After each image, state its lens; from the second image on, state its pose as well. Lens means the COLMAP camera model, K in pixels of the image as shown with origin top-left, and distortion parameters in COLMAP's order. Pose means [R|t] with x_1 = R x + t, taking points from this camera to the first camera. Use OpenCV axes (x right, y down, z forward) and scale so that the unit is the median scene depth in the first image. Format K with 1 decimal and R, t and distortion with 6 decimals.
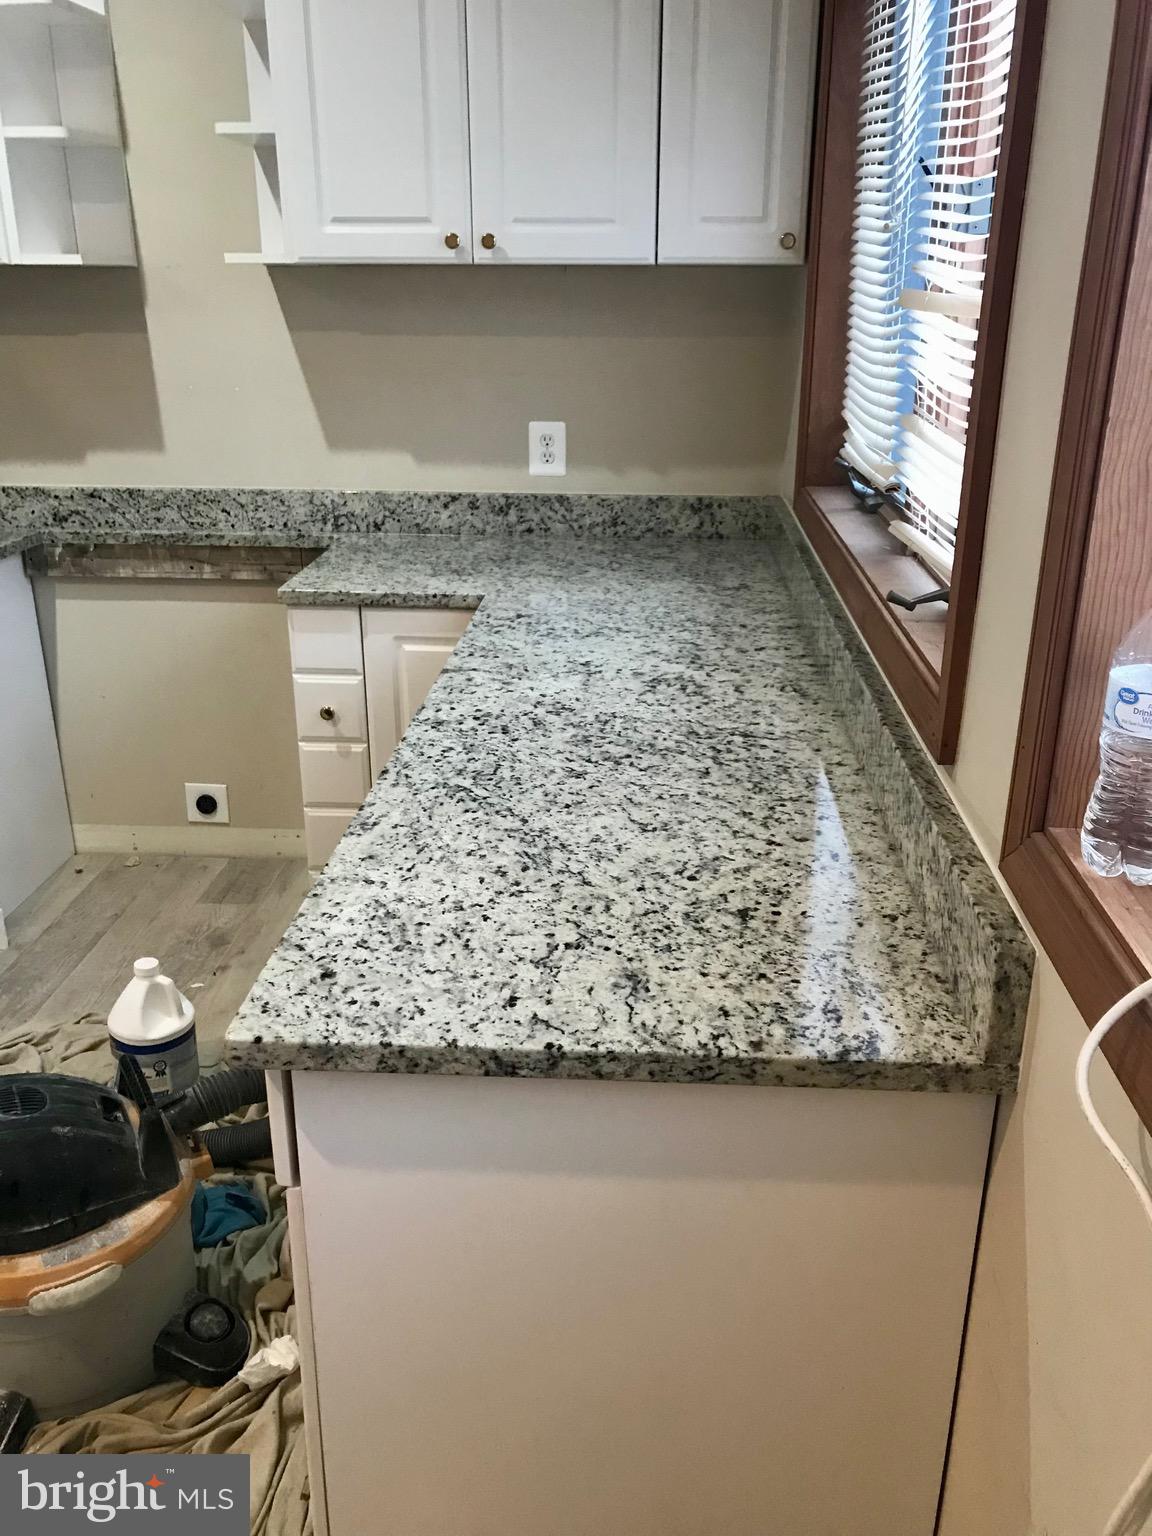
lens RADIAL K [[1250.1, 0, 576.0], [0, 1250.1, 768.0], [0, 0, 1]] dist [-0.006475, -0.000578]
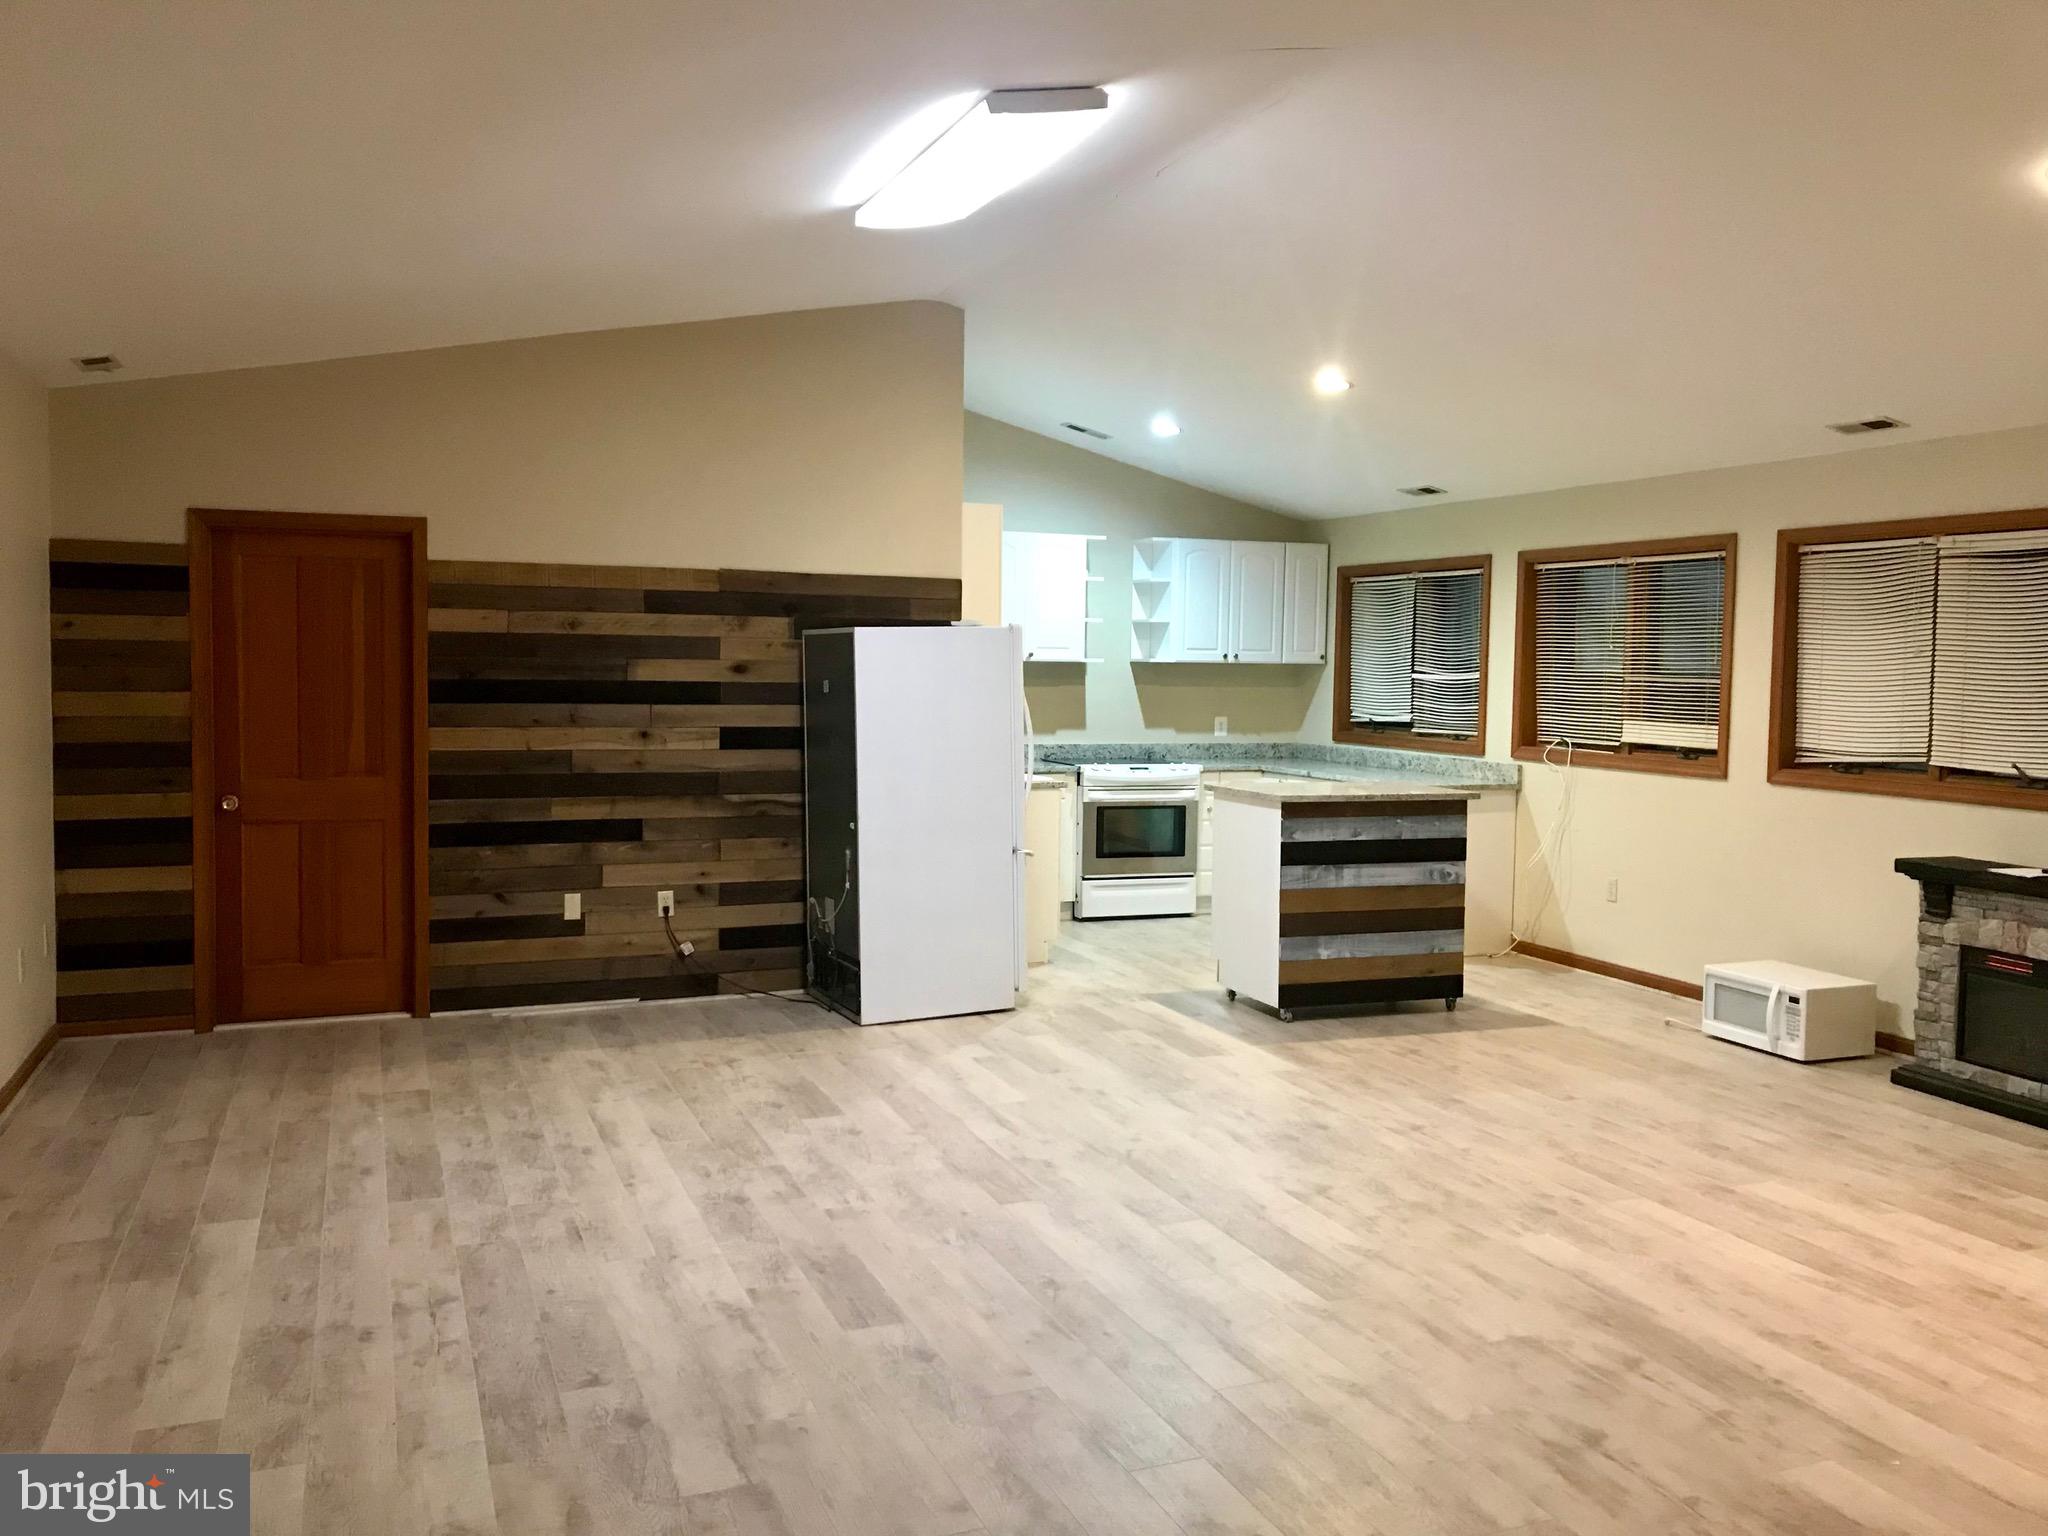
lens RADIAL K [[1666.8, 0, 1024.0], [0, 1666.8, 766.3], [0, 0, 1]] dist [-0.006475, -0.000578]
pose [[0.901303, -0.020285, 0.432714, -1.941819], [0.144628, 0.955677, -0.256445, 0.674882], [-0.408333, 0.293717, 0.864288, -1.870848]]
